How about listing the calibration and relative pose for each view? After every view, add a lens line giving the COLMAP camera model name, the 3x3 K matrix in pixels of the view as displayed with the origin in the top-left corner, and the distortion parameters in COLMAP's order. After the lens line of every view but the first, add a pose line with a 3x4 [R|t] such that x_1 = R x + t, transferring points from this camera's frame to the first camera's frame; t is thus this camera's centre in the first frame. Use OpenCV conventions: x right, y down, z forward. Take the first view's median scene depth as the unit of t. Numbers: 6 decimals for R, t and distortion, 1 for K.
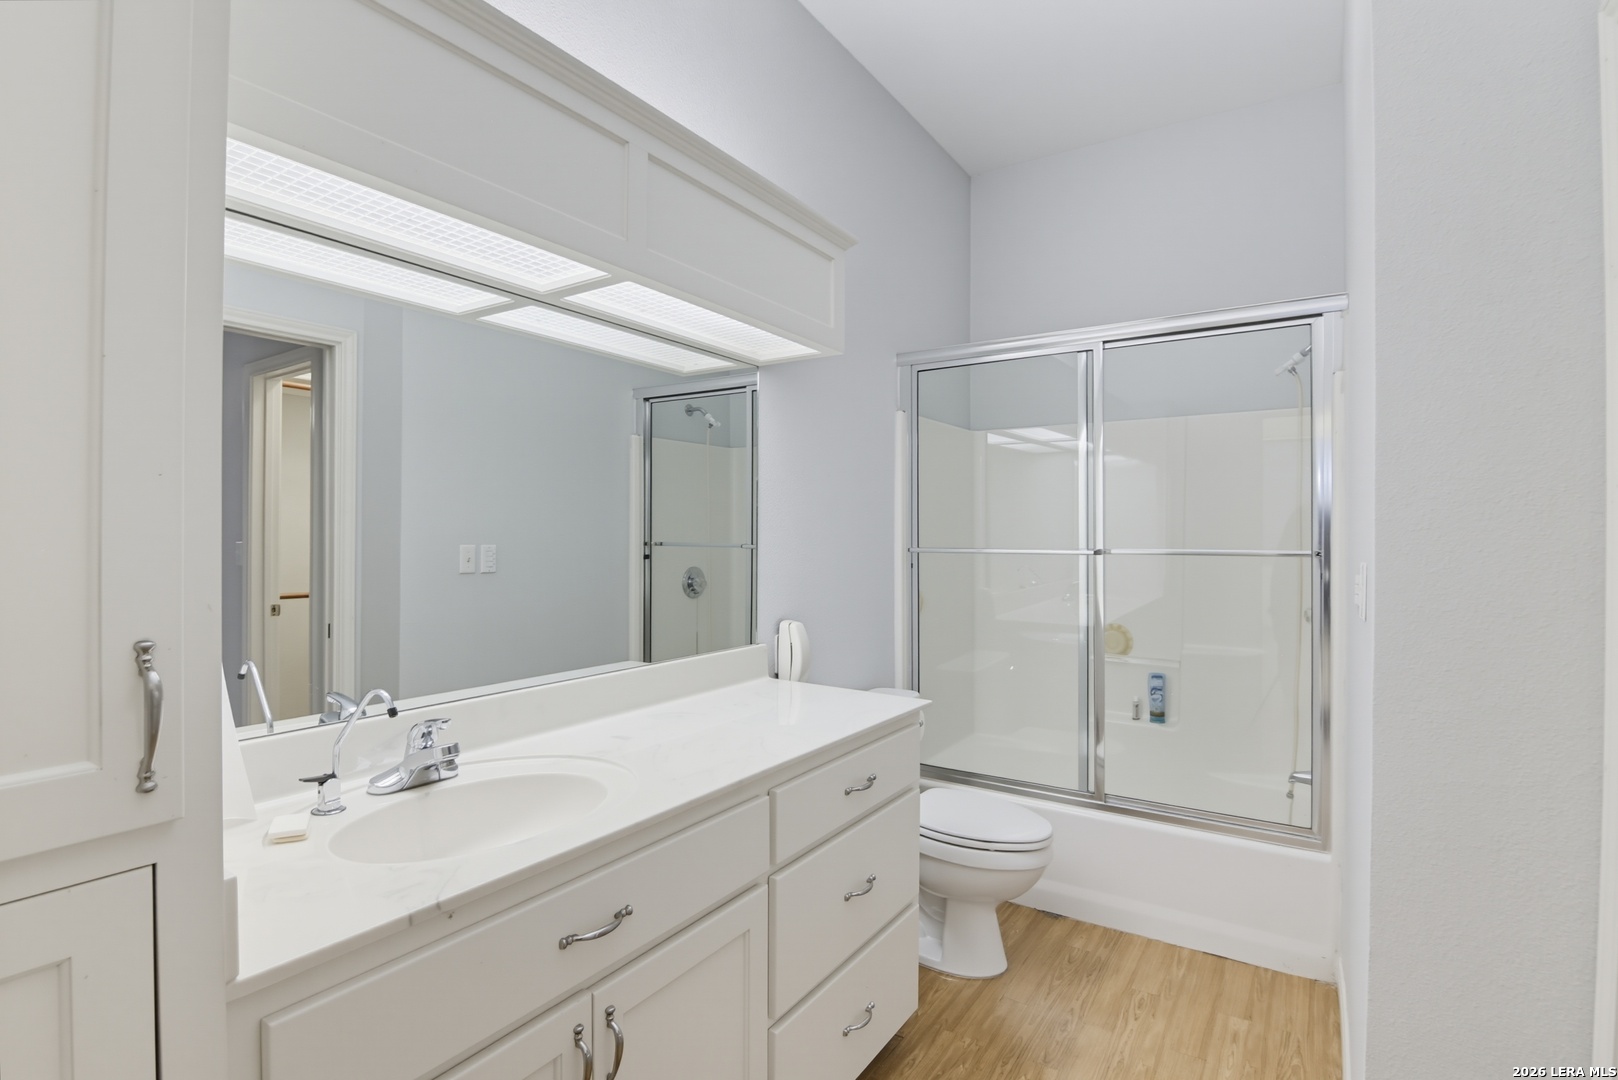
lens RADIAL K [[807.3, 0, 799.6], [0, 807.3, 532.0], [0, 0, 1]] dist [-0.002514, -0.012676]
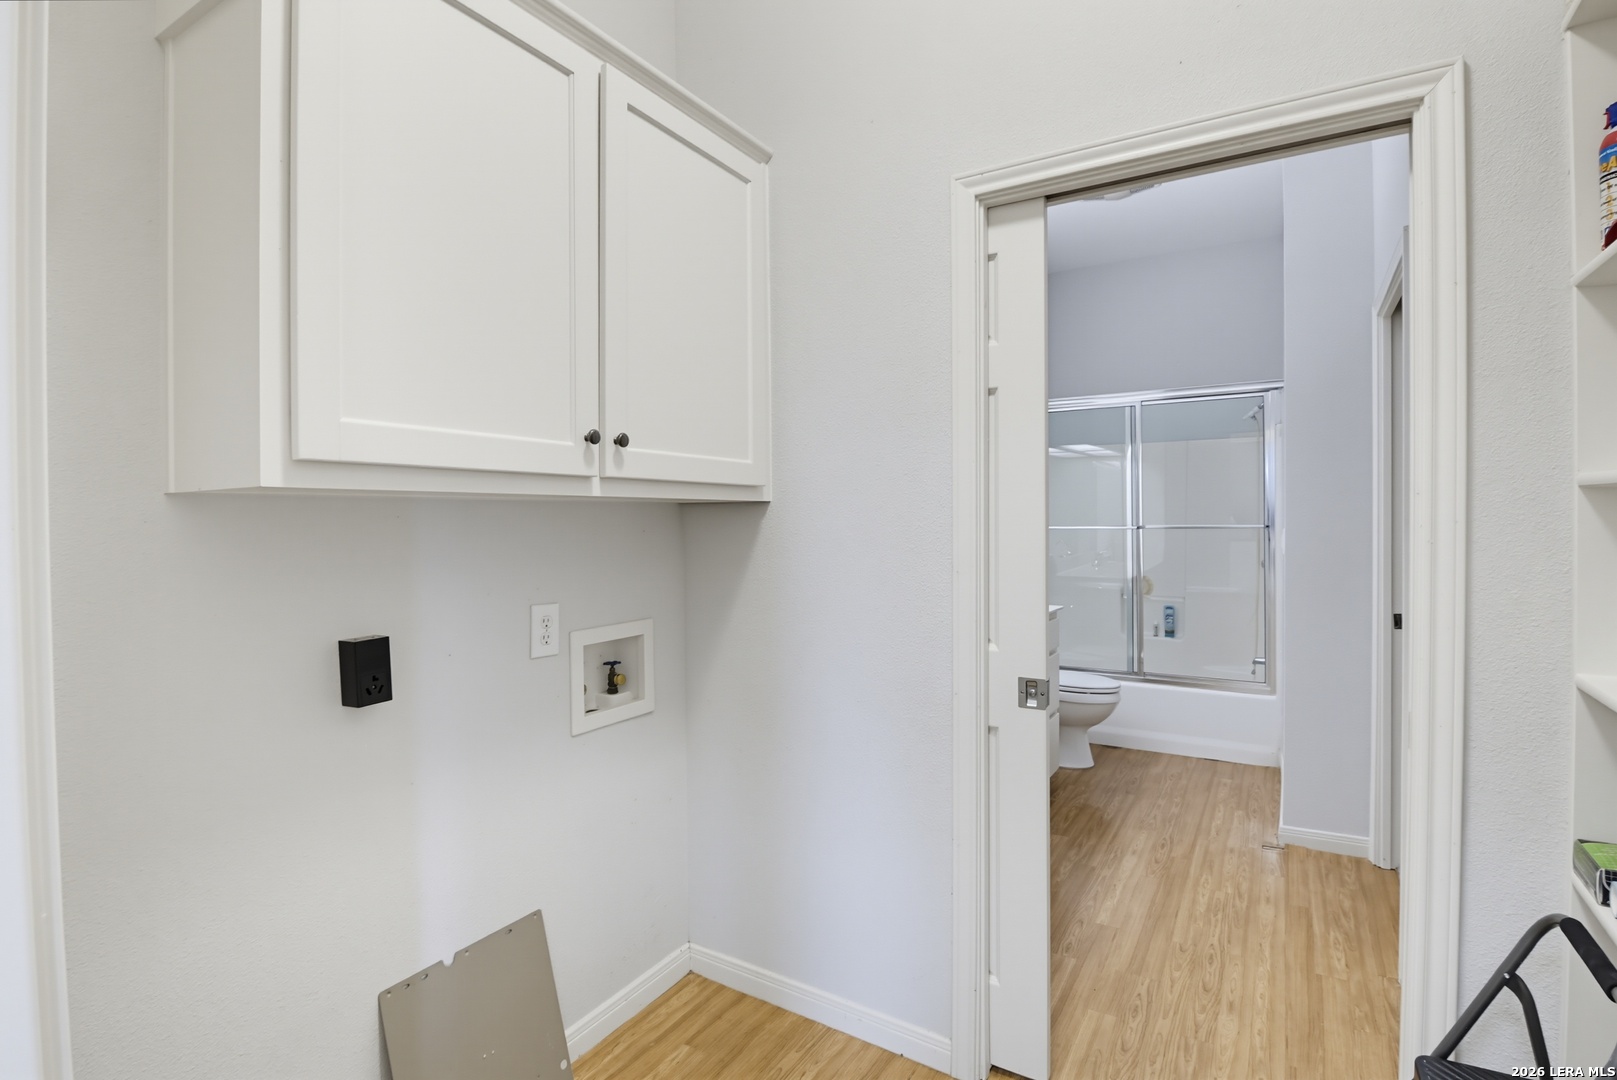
lens RADIAL K [[778.1, 0, 807.5], [0, 778.1, 519.5], [0, 0, 1]] dist [-0.015129, -0.000452]
pose [[0.999655, -0.004871, 0.025802, -0.354639], [0.004822, 0.999986, 0.001963, 0.002589], [-0.025811, -0.001838, 0.999665, -0.580847]]
